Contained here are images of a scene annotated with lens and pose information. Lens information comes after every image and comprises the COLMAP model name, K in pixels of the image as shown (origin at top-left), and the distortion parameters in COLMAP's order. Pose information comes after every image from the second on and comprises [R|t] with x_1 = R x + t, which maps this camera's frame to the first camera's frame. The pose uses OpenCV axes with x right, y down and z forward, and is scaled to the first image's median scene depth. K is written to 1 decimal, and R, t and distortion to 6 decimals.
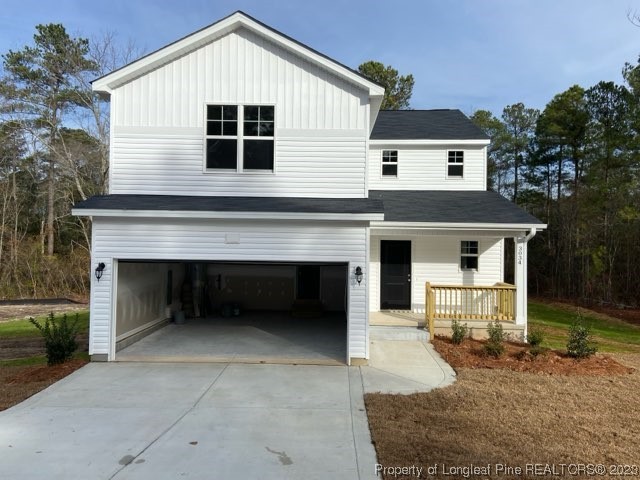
lens RADIAL K [[526.1, 0, 320.0], [0, 526.1, 240.0], [0, 0, 1]] dist [0.005264, -0.239732]
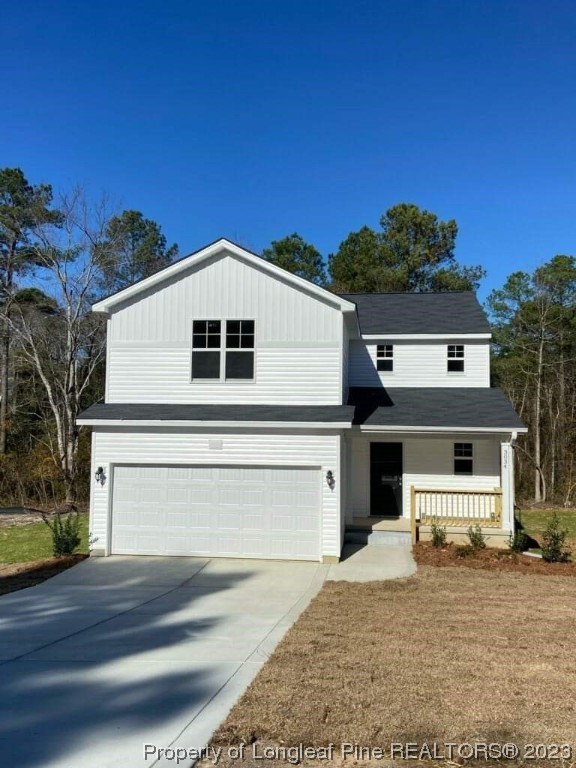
lens RADIAL K [[631.3, 0, 288.0], [0, 631.3, 384.0], [0, 0, 1]] dist [0.005264, -0.239732]
pose [[0.998029, -0.002299, -0.062709, 0.062558], [-0.002721, 0.996803, -0.079847, -0.020736], [0.062692, 0.079860, 0.994833, -0.275379]]
